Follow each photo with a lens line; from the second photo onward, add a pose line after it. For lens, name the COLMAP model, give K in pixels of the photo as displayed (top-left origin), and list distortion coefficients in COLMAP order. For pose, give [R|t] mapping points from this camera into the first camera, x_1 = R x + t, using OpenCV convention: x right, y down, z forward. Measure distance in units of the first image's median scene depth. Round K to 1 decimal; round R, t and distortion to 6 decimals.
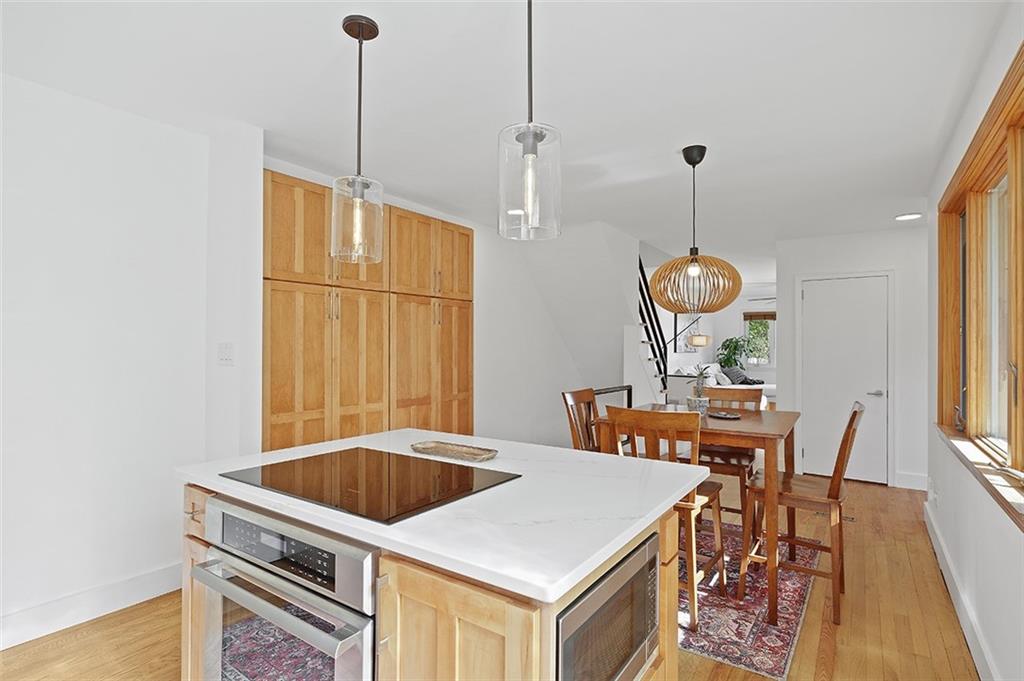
lens RADIAL K [[506.2, 0, 517.6], [0, 506.2, 343.1], [0, 0, 1]] dist [-0.000635, 0.000209]
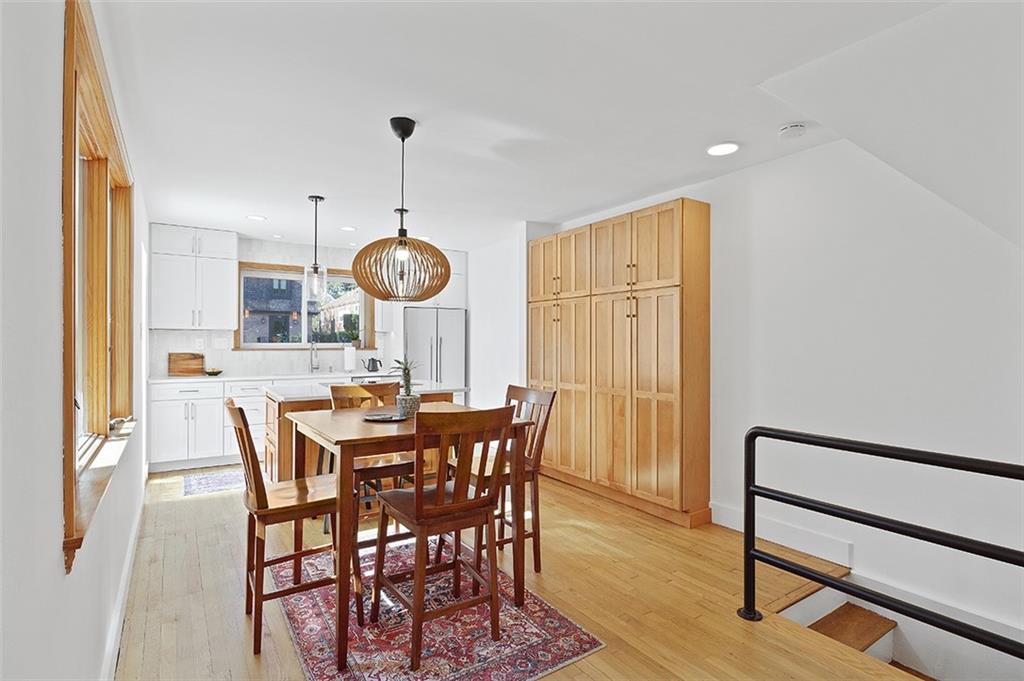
lens RADIAL K [[506.2, 0, 517.6], [0, 506.2, 343.1], [0, 0, 1]] dist [-0.000635, 0.000209]
pose [[-0.362423, 0.002300, -0.932011, 0.832413], [0.002057, 0.999996, 0.001668, 0.009558], [0.932012, -0.001312, -0.362426, 1.128120]]
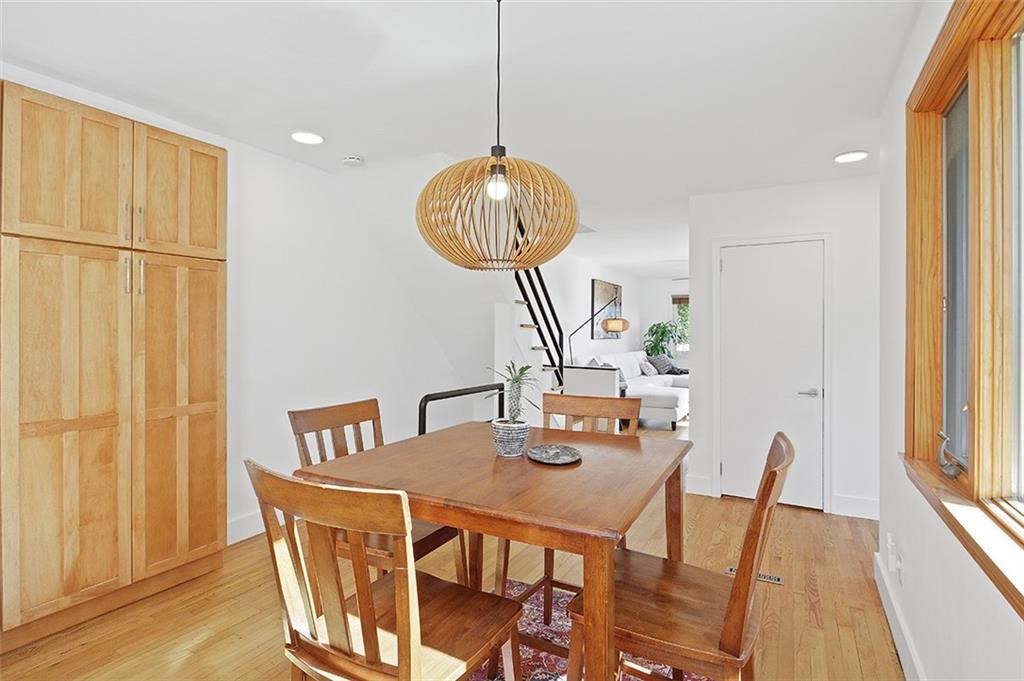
lens RADIAL K [[520.0, 0, 511.8], [0, 520.0, 328.4], [0, 0, 1]] dist [-0.003374, -0.000723]
pose [[0.995064, 0.001896, 0.099217, 0.225140], [-0.001776, 0.999998, -0.001297, 0.004303], [-0.099219, 0.001114, 0.995065, 0.325503]]
